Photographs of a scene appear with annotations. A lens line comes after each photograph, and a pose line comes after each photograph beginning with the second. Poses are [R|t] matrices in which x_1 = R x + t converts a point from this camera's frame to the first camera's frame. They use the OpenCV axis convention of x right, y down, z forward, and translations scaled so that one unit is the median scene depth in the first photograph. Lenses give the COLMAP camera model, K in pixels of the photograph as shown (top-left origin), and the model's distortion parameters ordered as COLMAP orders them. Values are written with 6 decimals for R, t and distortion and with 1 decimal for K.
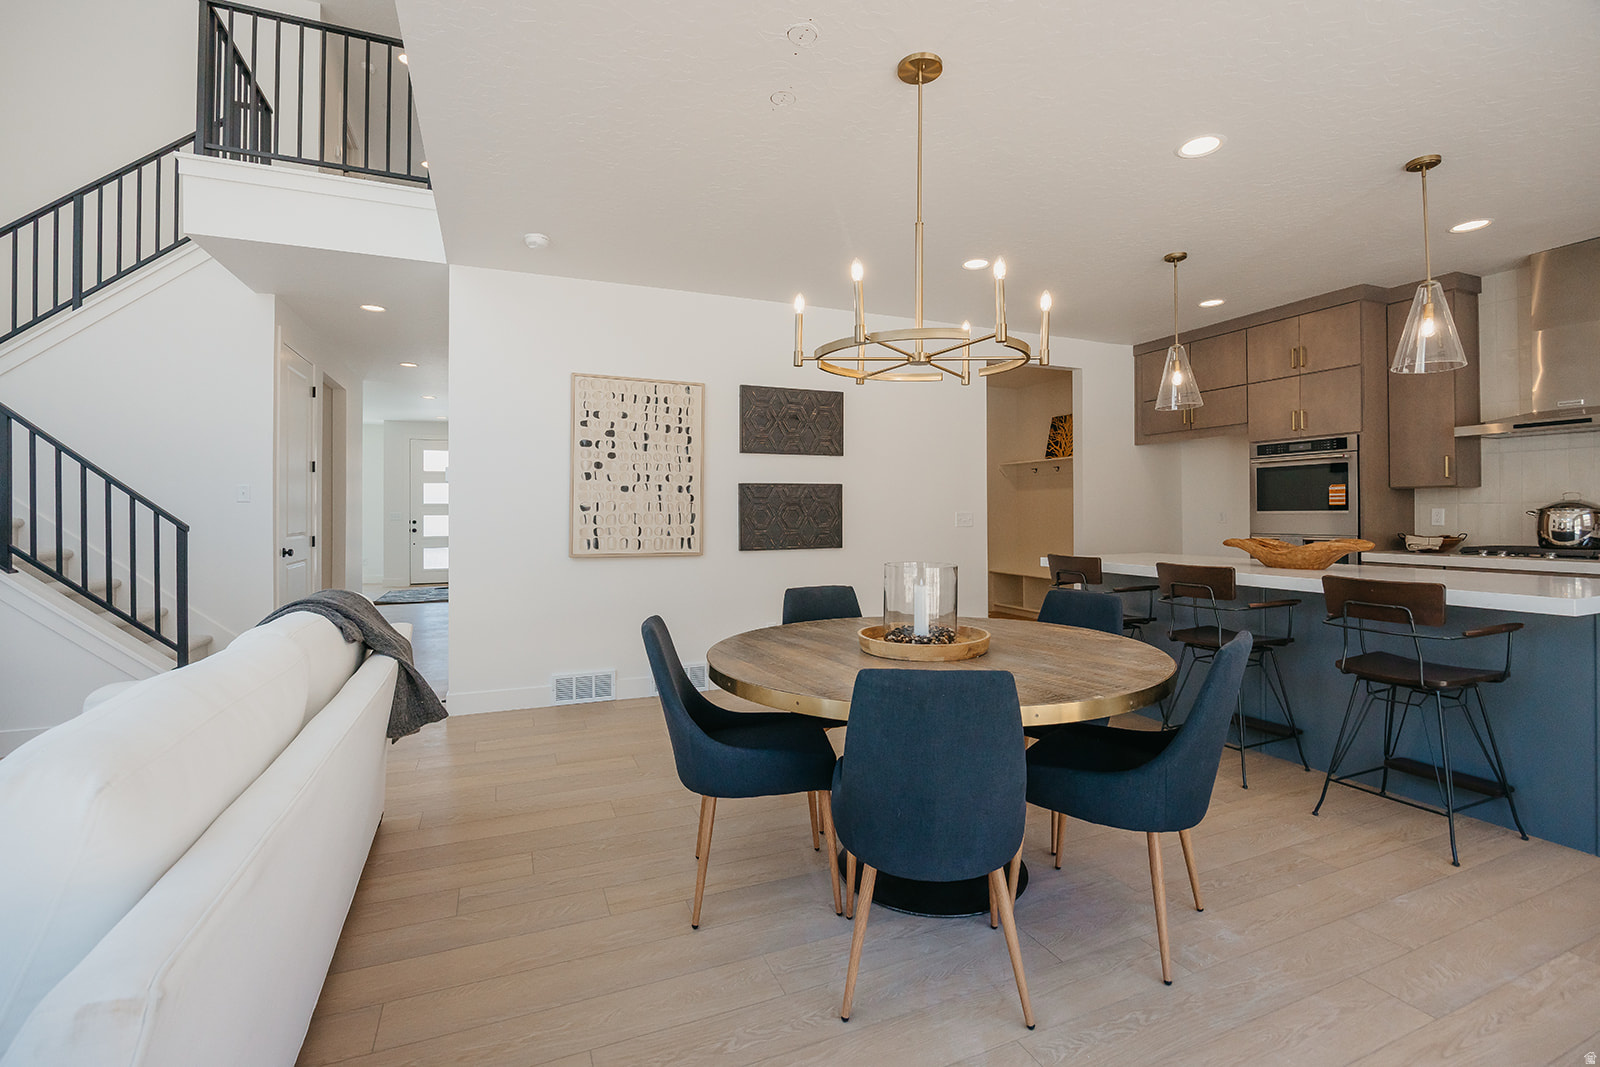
lens RADIAL K [[716.2, 0, 794.5], [0, 716.2, 510.7], [0, 0, 1]] dist [-0.010856, 0.000140]
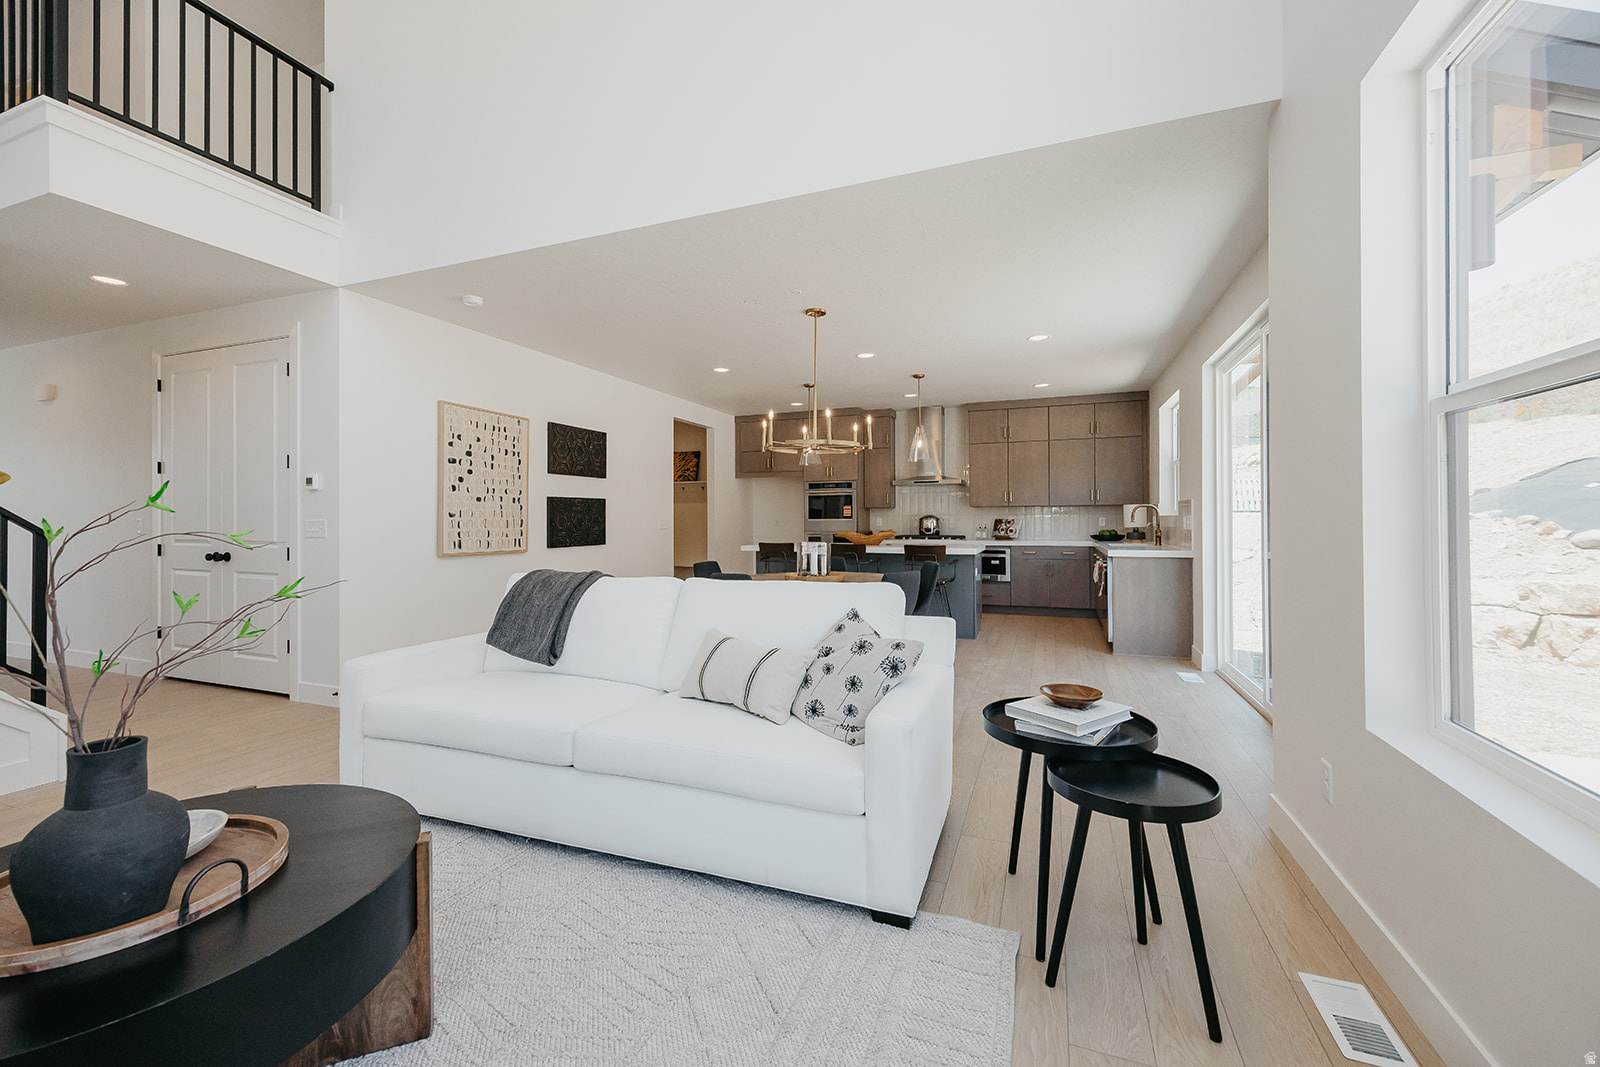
lens RADIAL K [[639.0, 0, 799.5], [0, 639.0, 522.8], [0, 0, 1]] dist [-0.000508, -0.000086]
pose [[0.701495, -0.001301, 0.712673, -0.632254], [-0.004104, 0.999974, 0.005865, 0.001112], [-0.712663, -0.007039, 0.701472, -0.161307]]
